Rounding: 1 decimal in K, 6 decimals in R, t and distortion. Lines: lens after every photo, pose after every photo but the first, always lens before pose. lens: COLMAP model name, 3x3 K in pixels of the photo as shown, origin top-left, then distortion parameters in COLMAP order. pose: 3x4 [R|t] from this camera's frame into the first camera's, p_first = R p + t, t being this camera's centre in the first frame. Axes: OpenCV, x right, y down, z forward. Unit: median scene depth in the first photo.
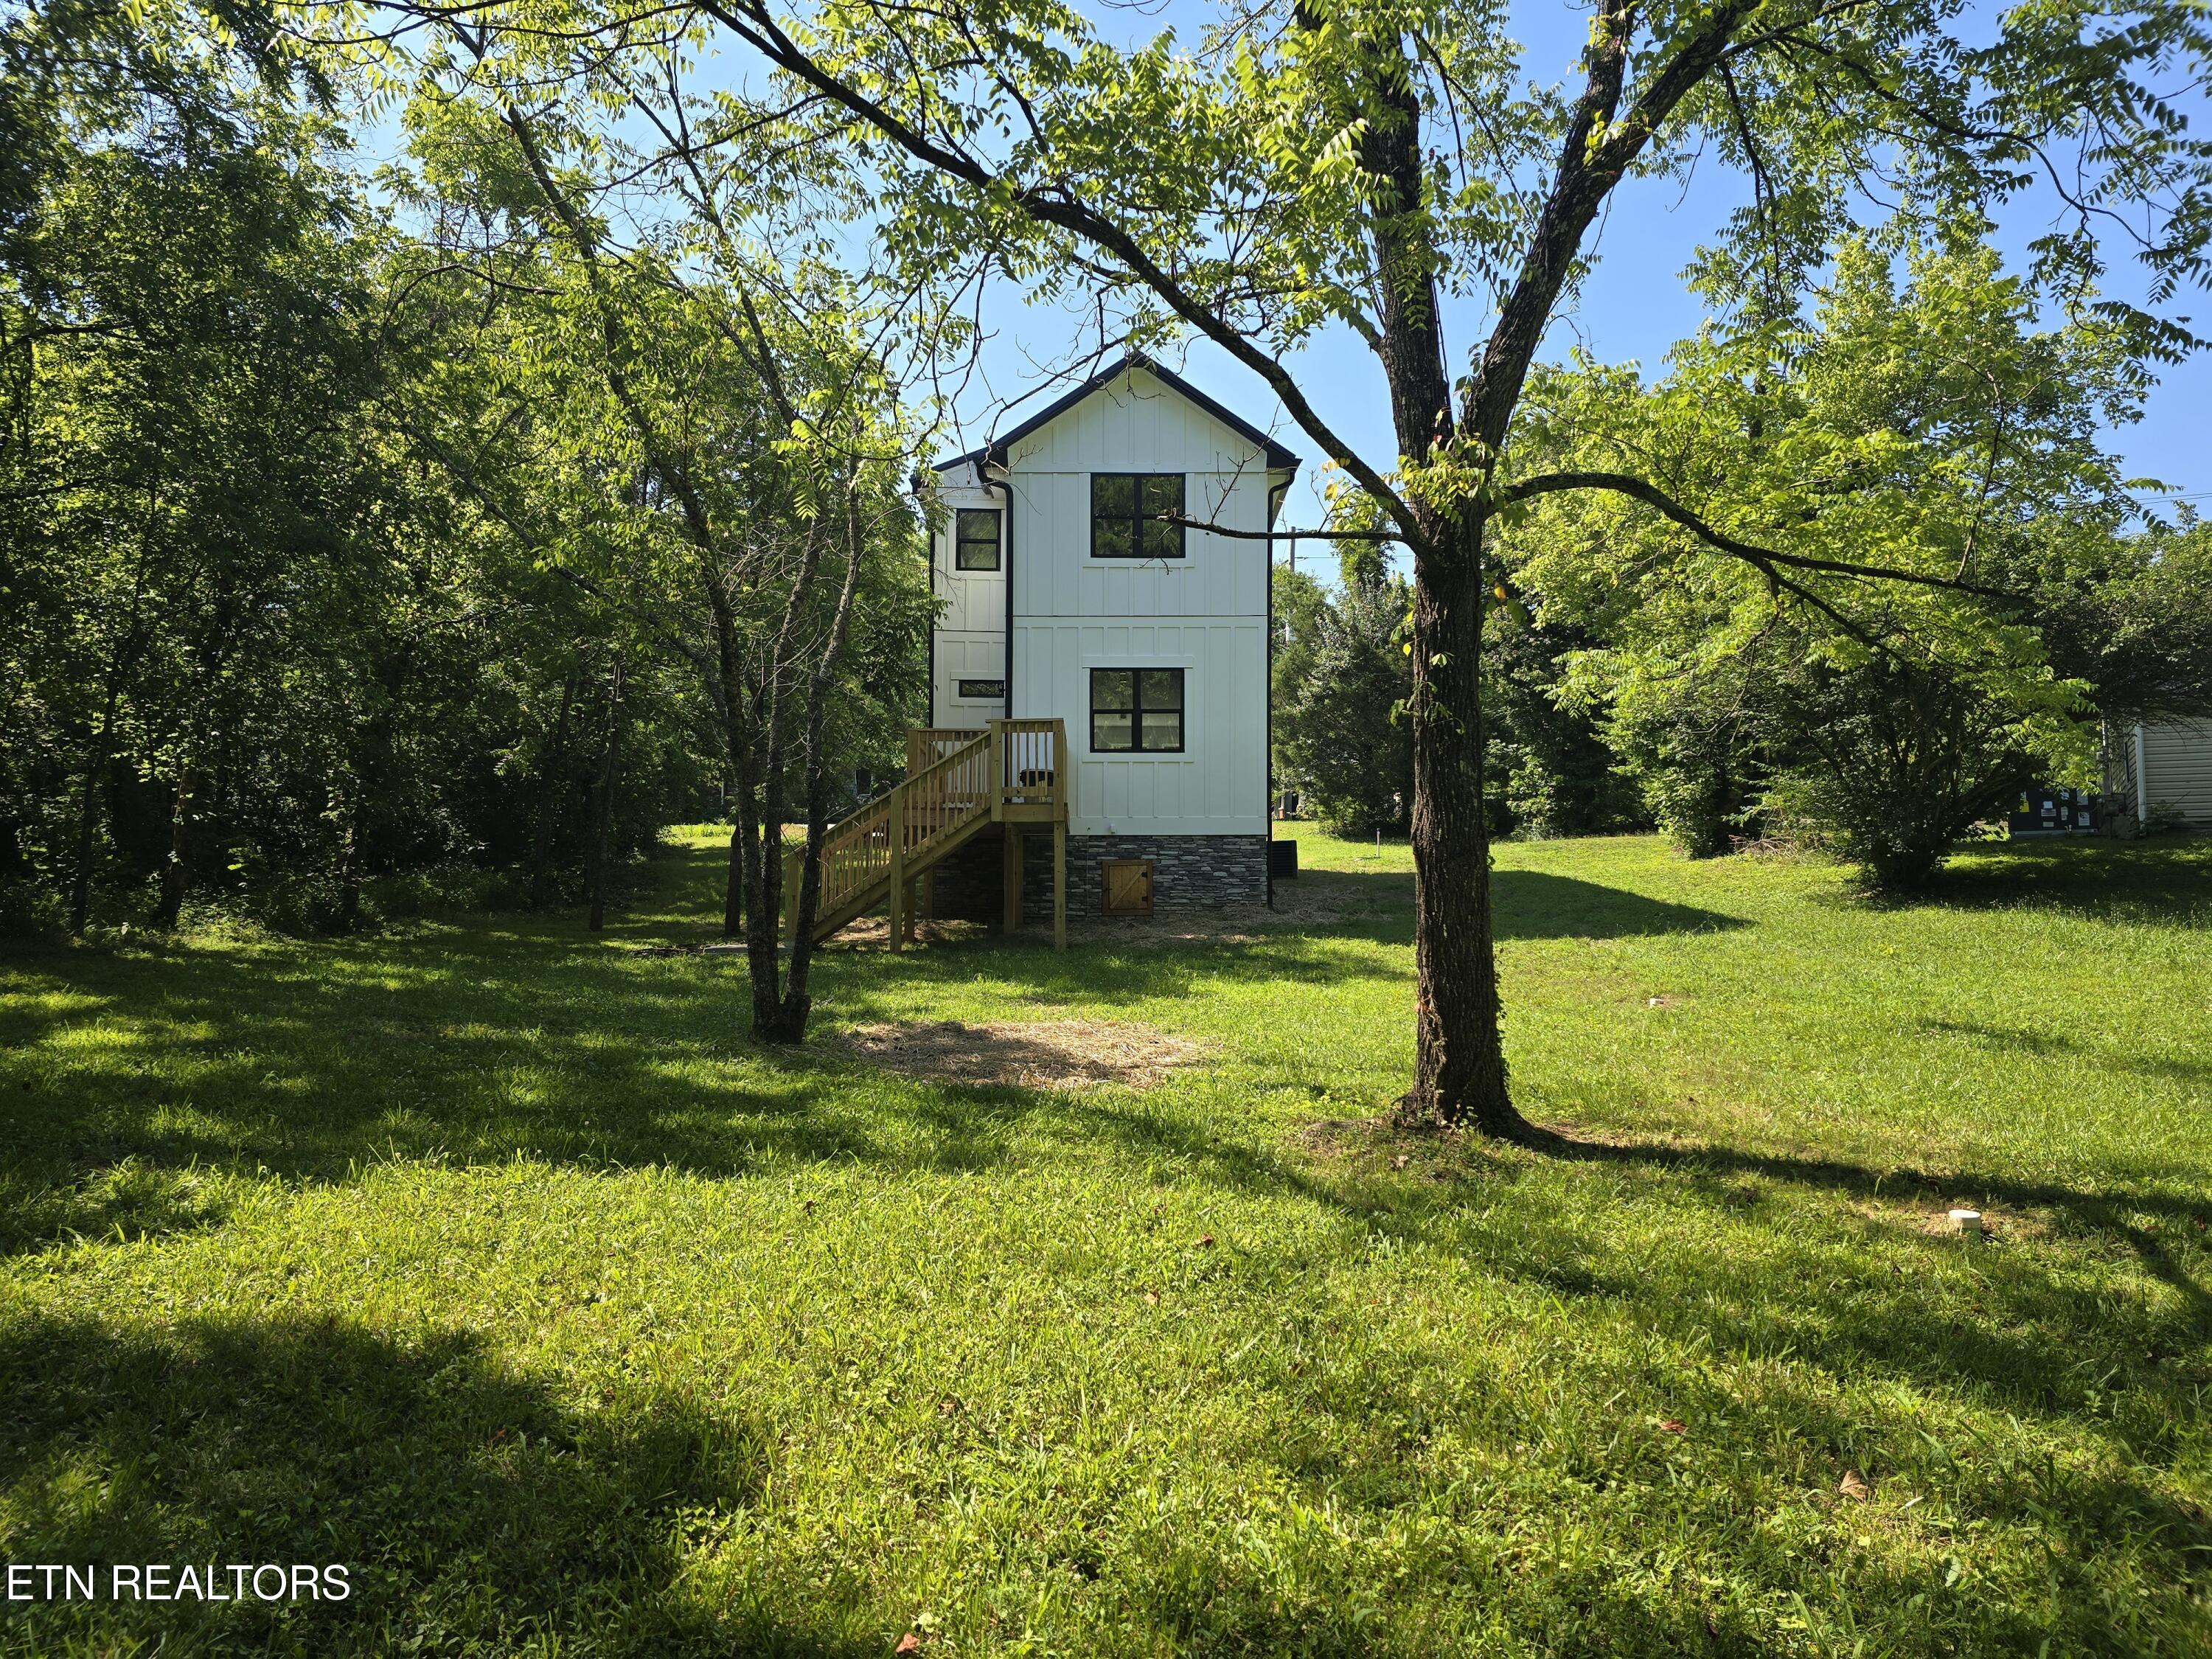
lens RADIAL K [[1484.9, 0, 1107.2], [0, 1484.9, 810.0], [0, 0, 1]] dist [0.055579, -0.053841]
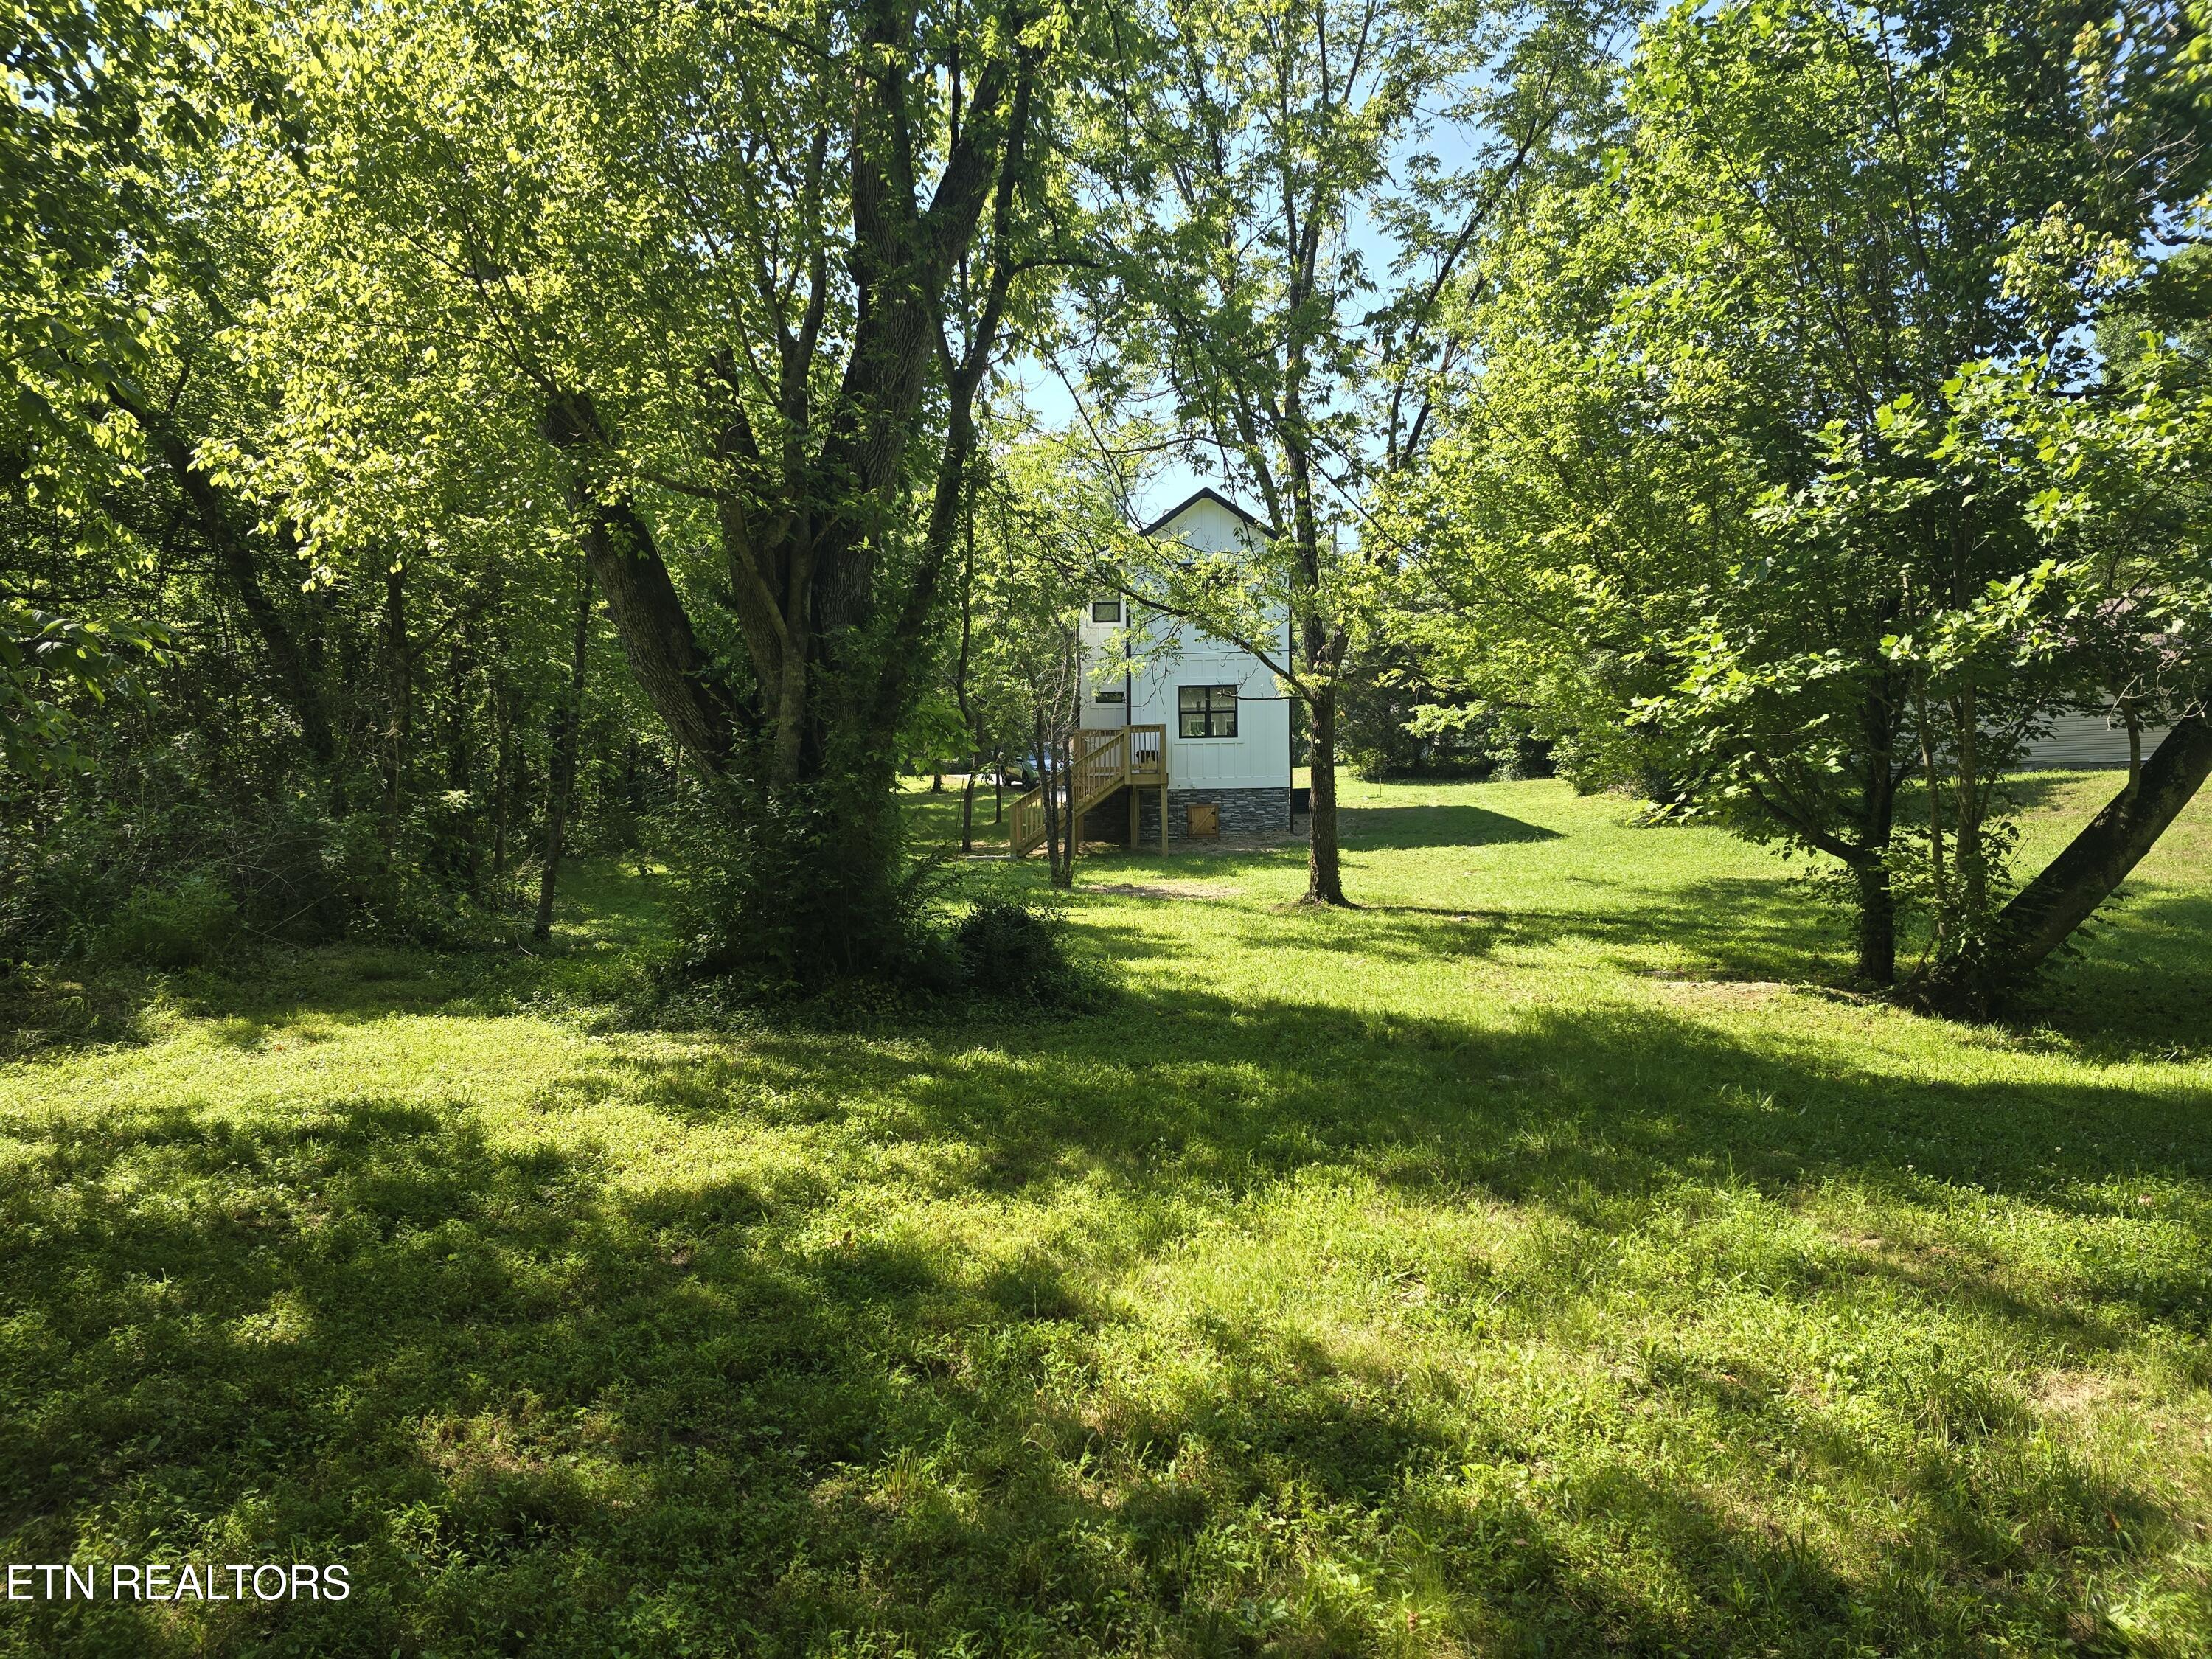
lens RADIAL K [[1484.9, 0, 1107.2], [0, 1484.9, 810.0], [0, 0, 1]] dist [0.055579, -0.053841]
pose [[0.998927, -0.010975, -0.044983, -0.018595], [0.013042, 0.998860, 0.045920, -0.036605], [0.044428, -0.046457, 0.997932, -0.649905]]
